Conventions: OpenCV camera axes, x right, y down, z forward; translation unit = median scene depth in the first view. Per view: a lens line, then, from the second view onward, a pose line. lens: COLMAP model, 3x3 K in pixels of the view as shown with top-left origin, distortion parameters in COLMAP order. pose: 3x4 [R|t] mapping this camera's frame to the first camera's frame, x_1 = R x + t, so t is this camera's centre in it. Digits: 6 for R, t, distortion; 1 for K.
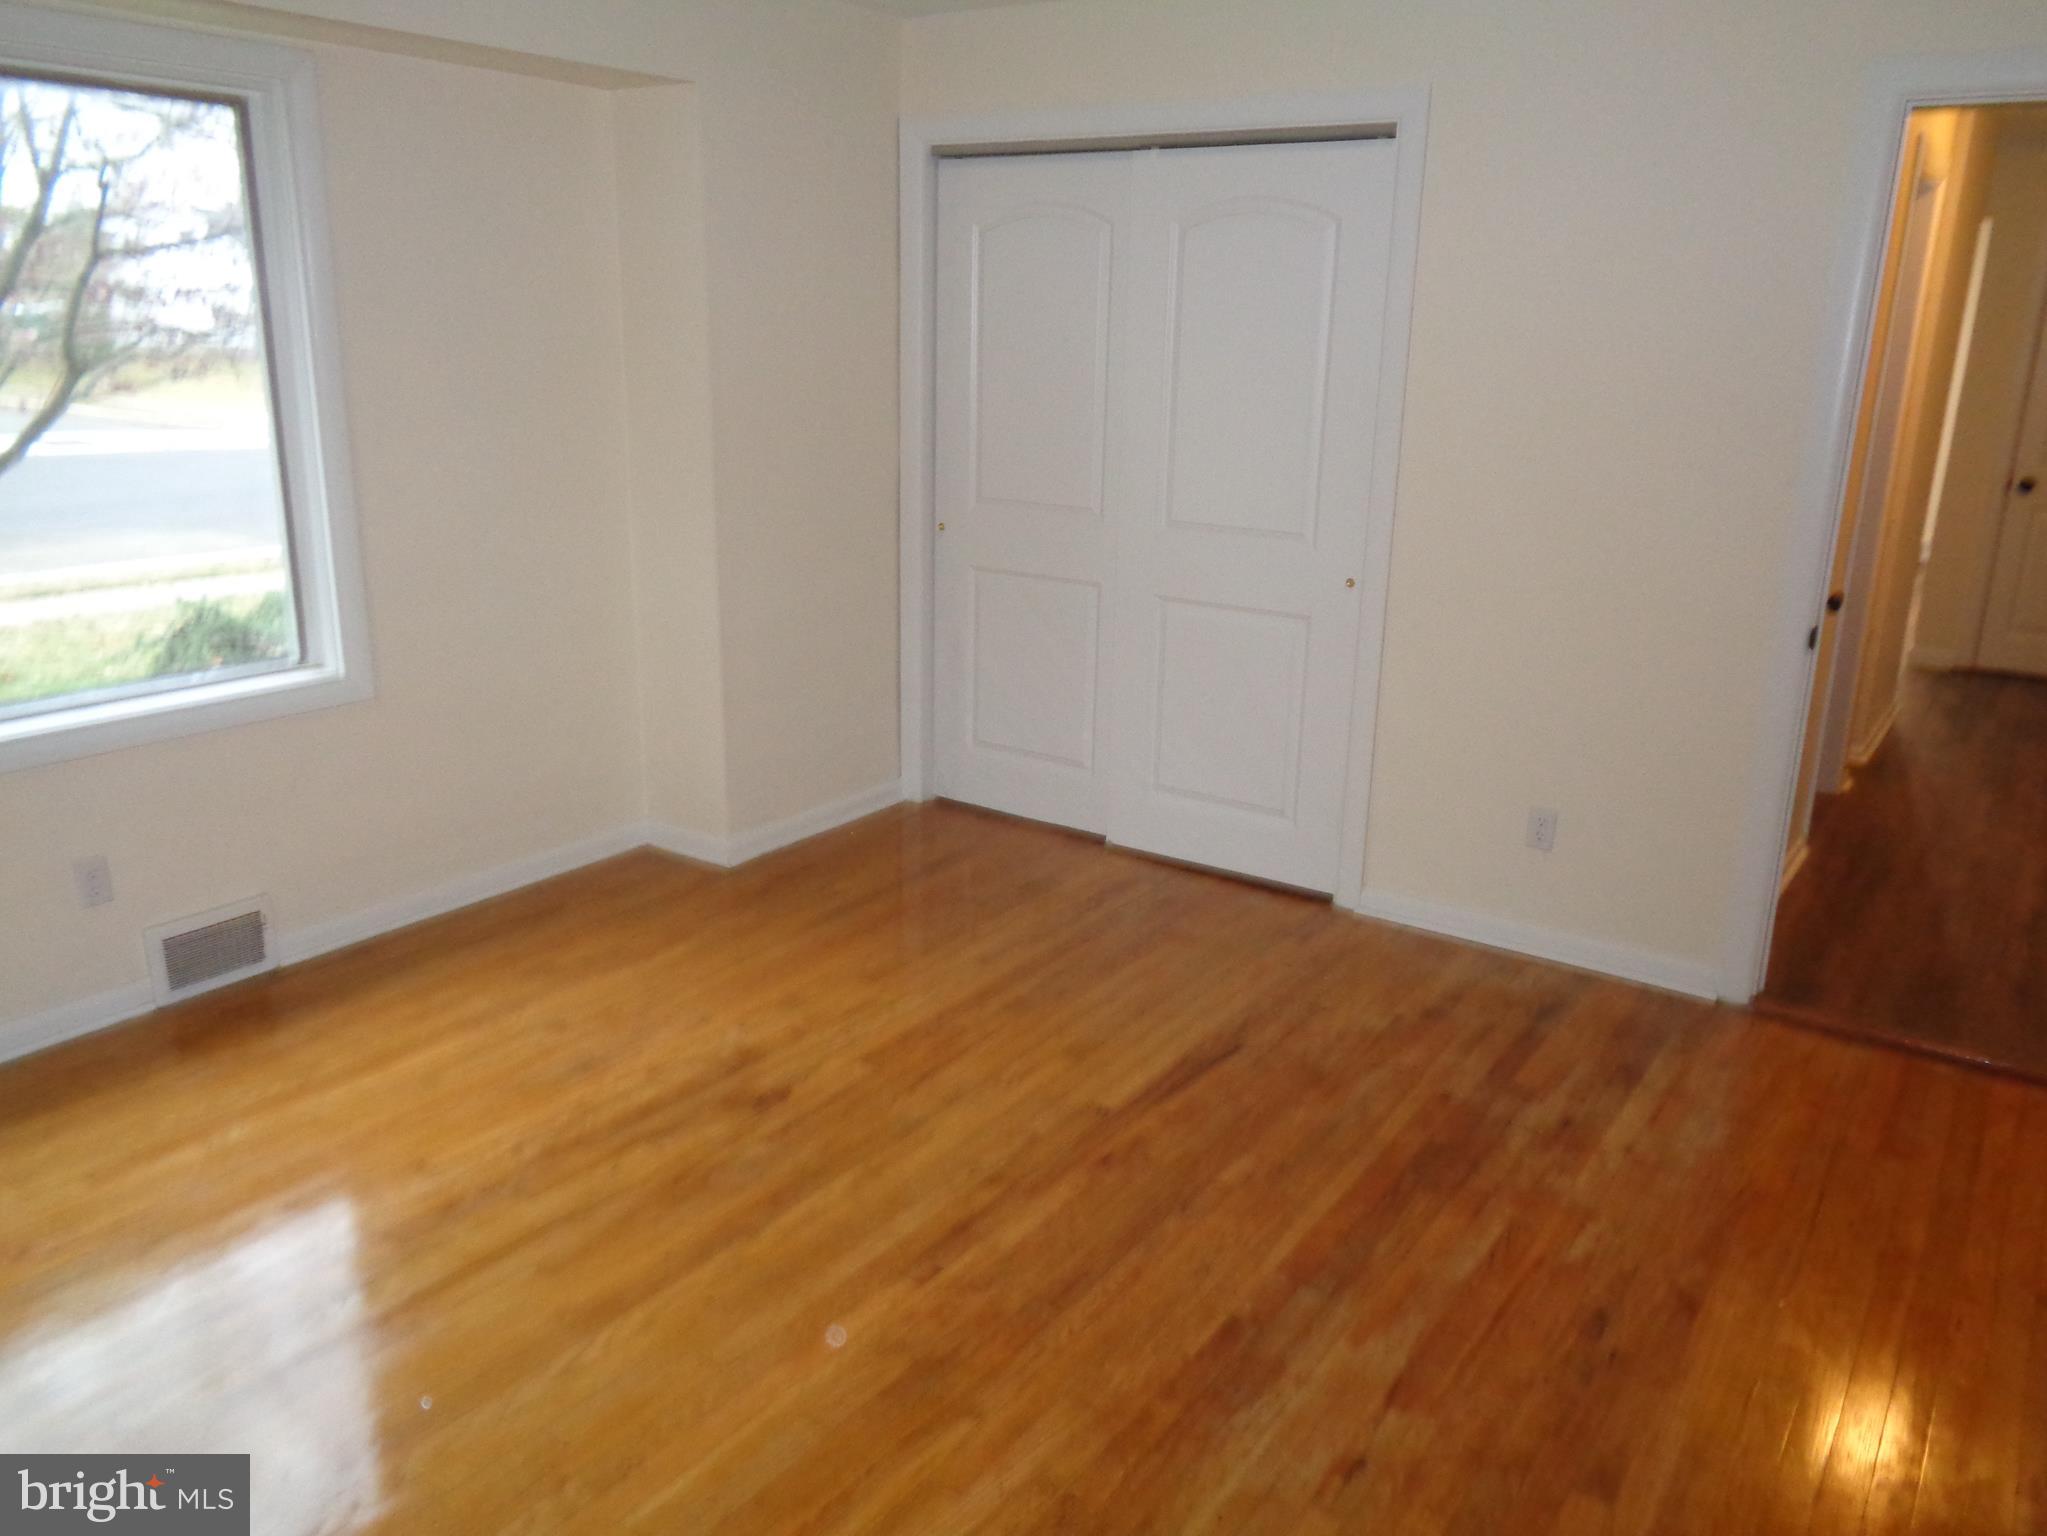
lens RADIAL K [[1539.1, 0, 1023.5], [0, 1539.1, 768.0], [0, 0, 1]] dist [0.003173, 0.009917]
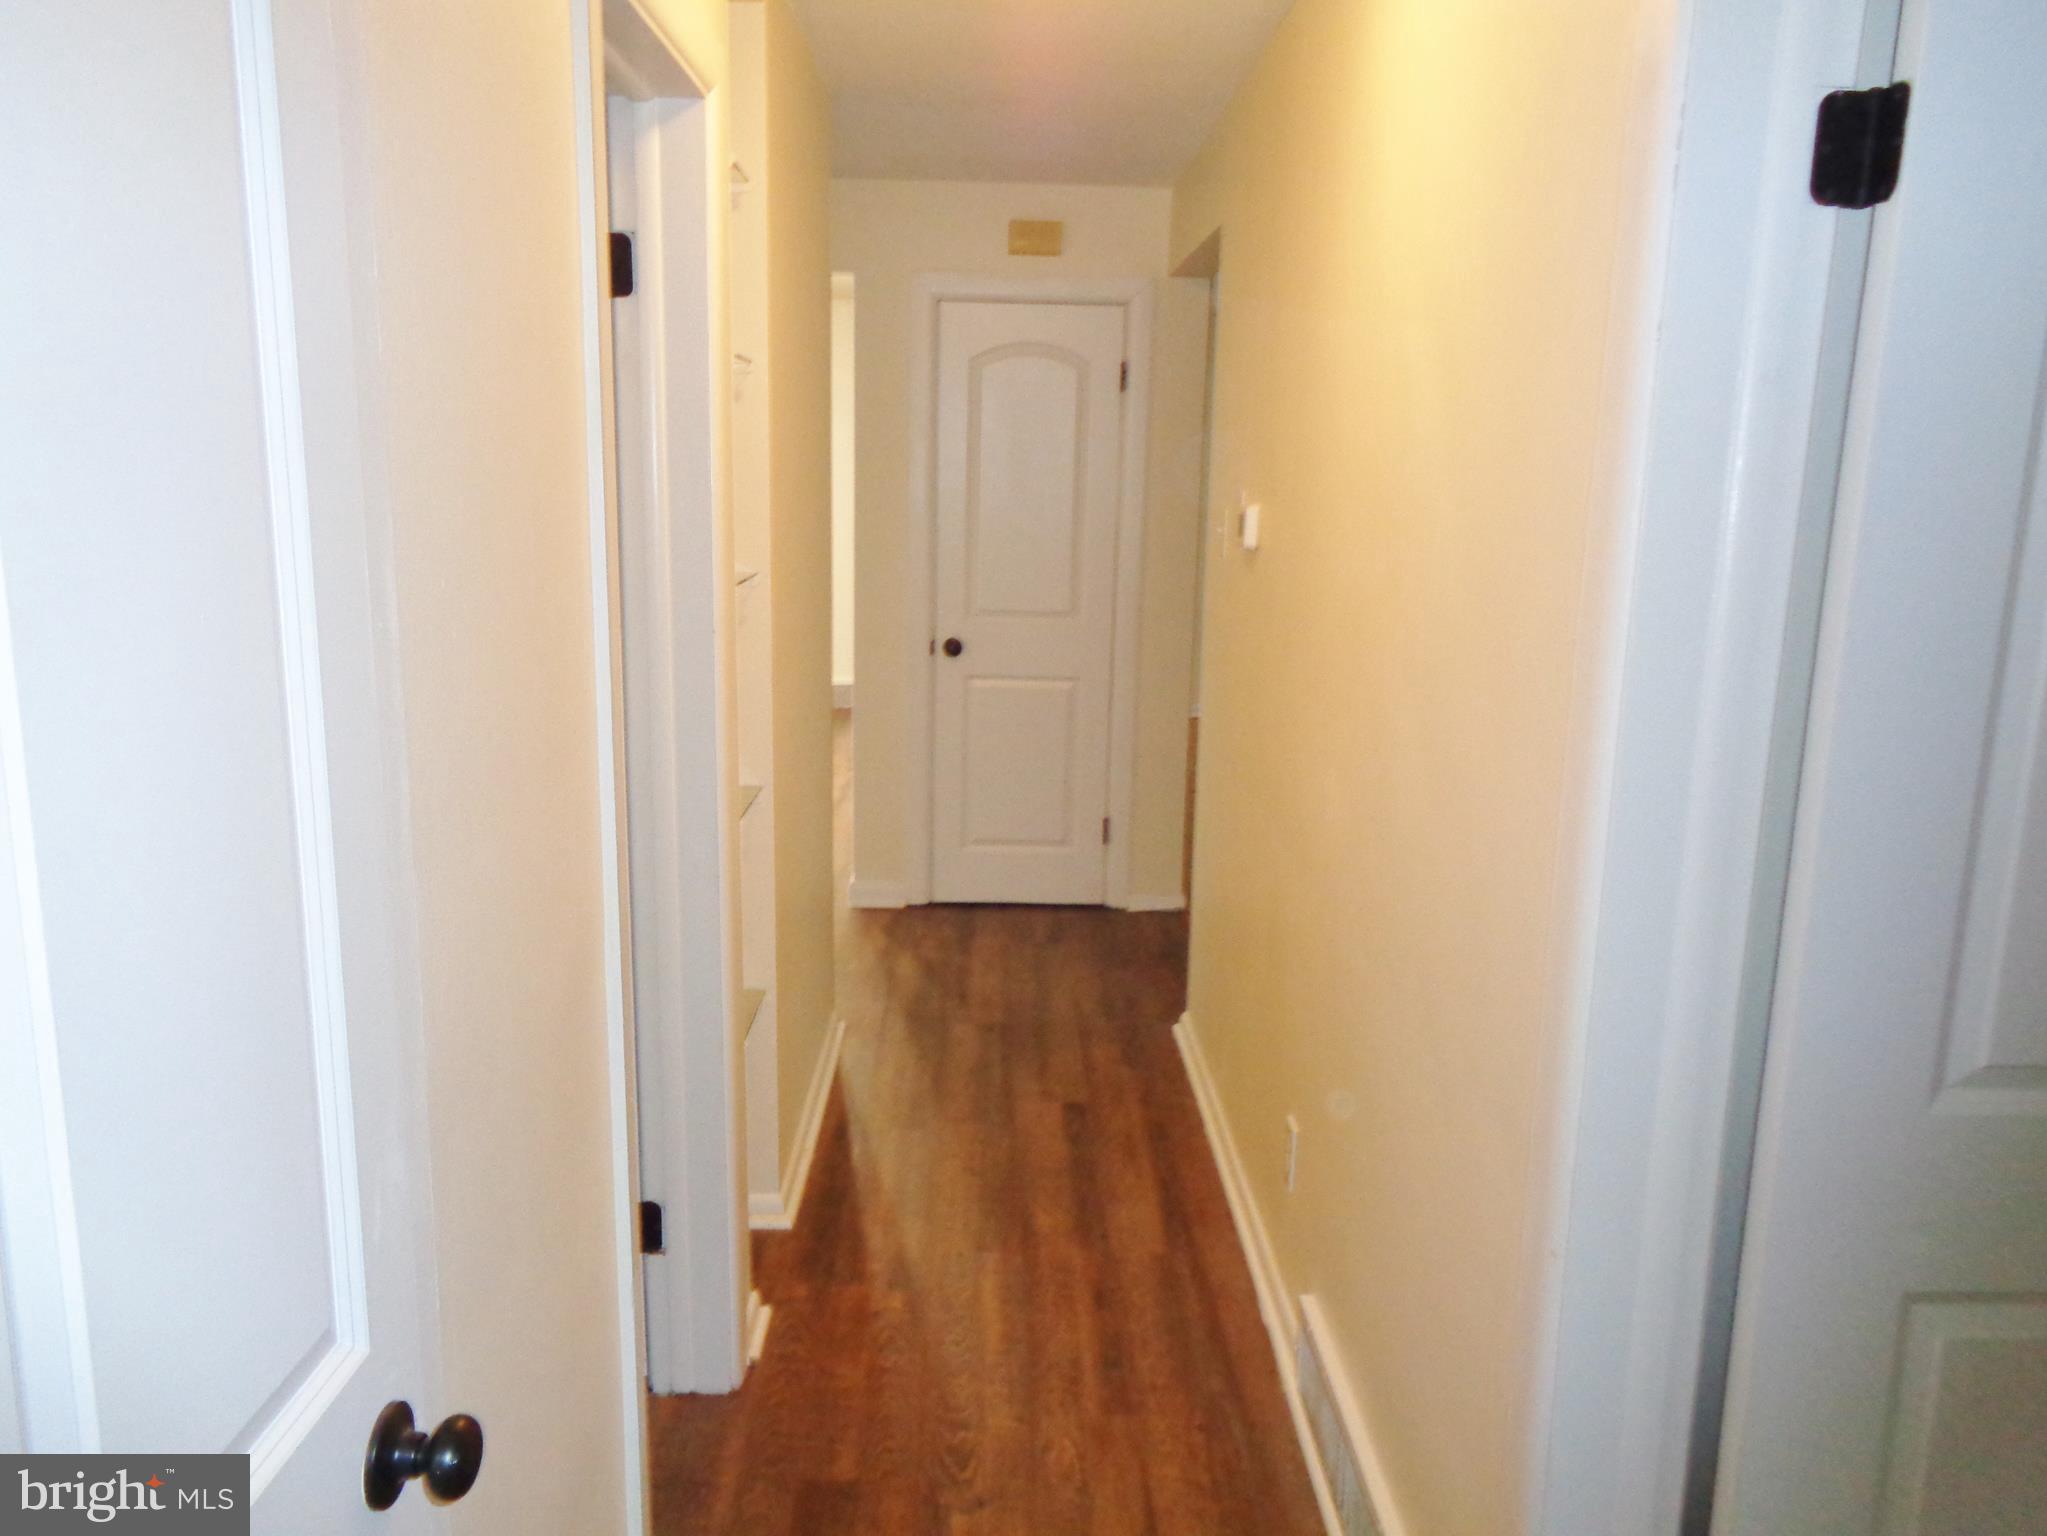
lens RADIAL K [[1539.1, 0, 1023.5], [0, 1539.1, 768.0], [0, 0, 1]] dist [0.003173, 0.009917]
pose [[0.812793, -0.111828, 0.571719, 0.273285], [0.160693, 0.986365, -0.035519, -0.099566], [-0.559952, 0.120741, 0.819680, 0.421840]]
